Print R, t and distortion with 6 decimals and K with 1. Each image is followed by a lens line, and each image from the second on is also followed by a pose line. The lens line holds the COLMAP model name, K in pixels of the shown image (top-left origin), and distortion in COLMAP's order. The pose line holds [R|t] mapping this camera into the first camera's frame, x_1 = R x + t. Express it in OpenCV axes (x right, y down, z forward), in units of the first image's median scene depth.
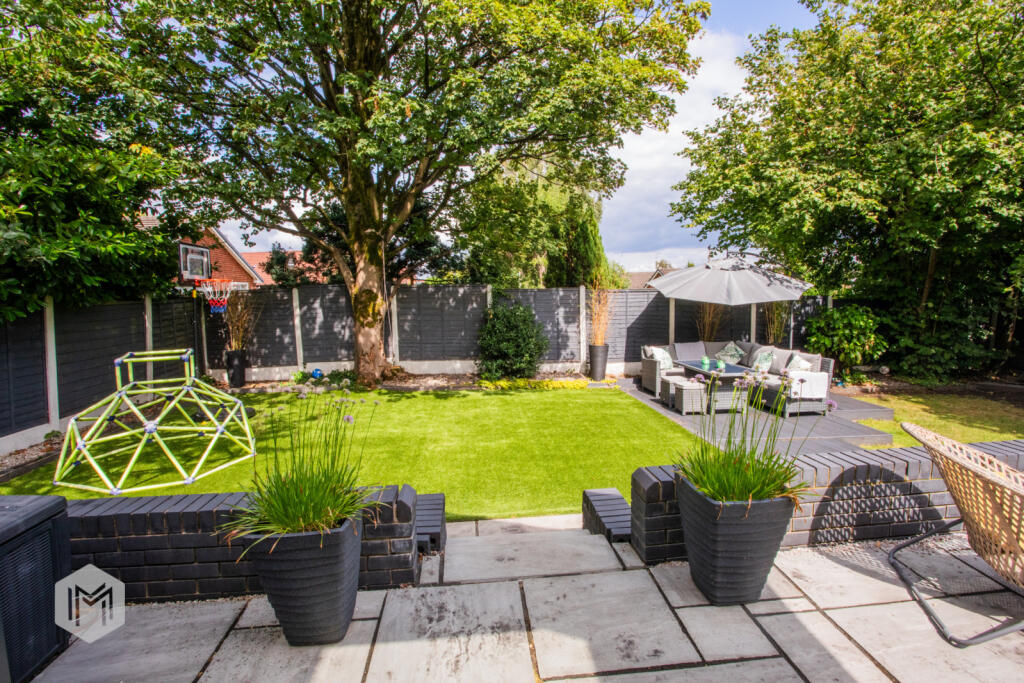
lens RADIAL K [[499.5, 0, 512.0], [0, 499.5, 341.5], [0, 0, 1]] dist [-0.085886, 0.040200]
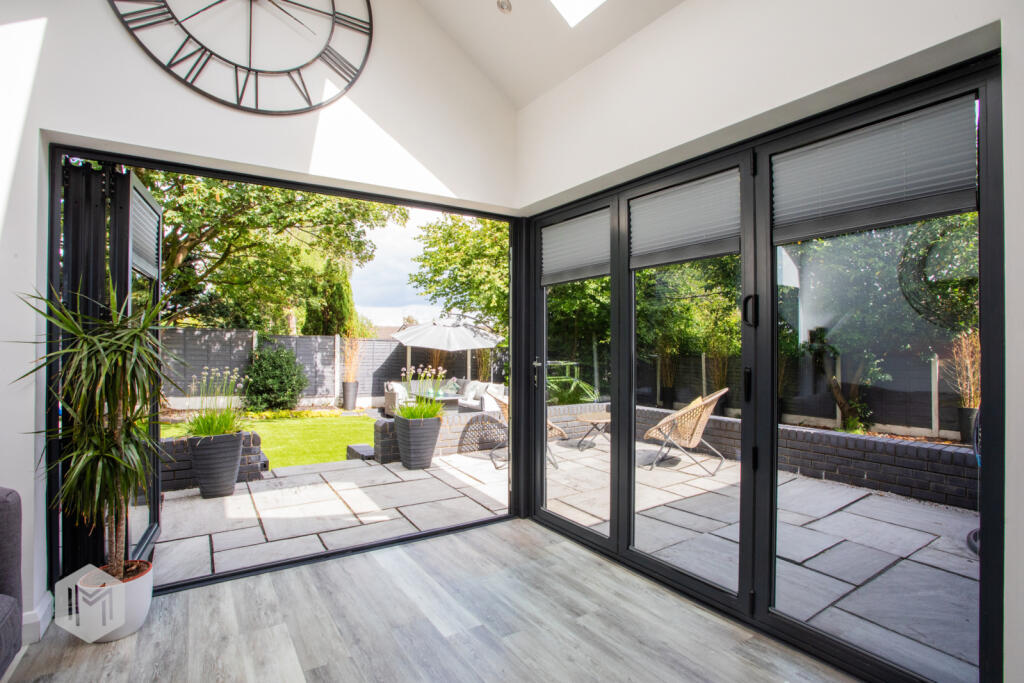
lens RADIAL K [[499.5, 0, 512.0], [0, 499.5, 341.5], [0, 0, 1]] dist [-0.085886, 0.040200]
pose [[0.879329, 0.033429, 0.475039, -0.062018], [0.018314, 0.994421, -0.103879, 0.042039], [-0.475862, 0.100044, 0.873812, -0.283612]]
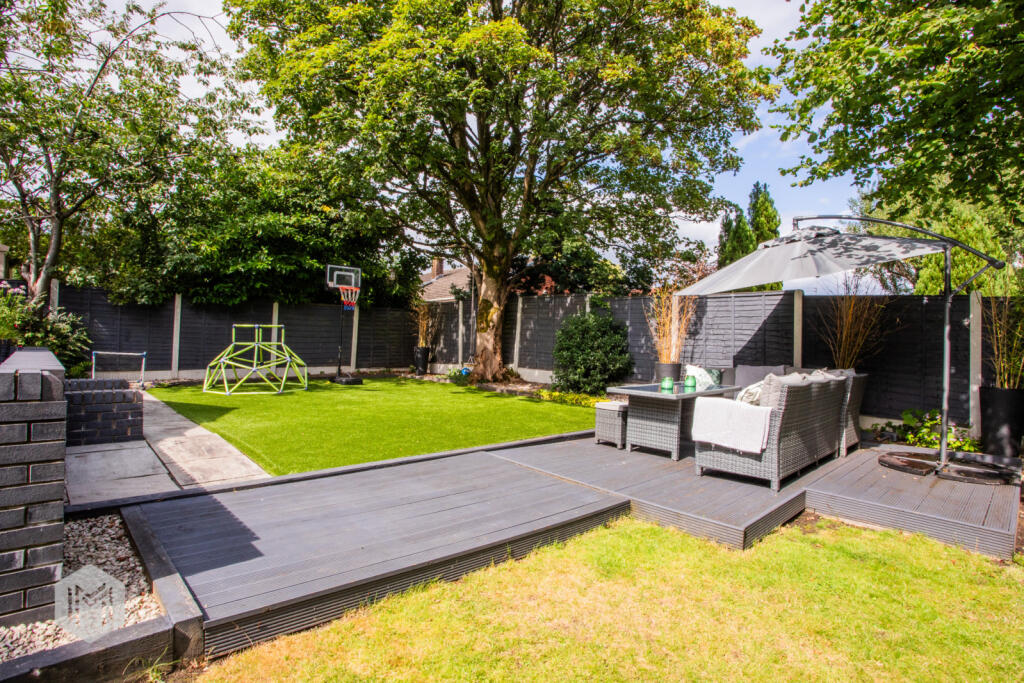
lens RADIAL K [[547.5, 0, 512.0], [0, 547.5, 341.5], [0, 0, 1]] dist [0.000622, 0.000137]
pose [[0.565471, 0.022479, -0.824462, 0.729521], [-0.114097, 0.992149, -0.051205, 0.044934], [0.816838, 0.123023, 0.563596, 0.341556]]
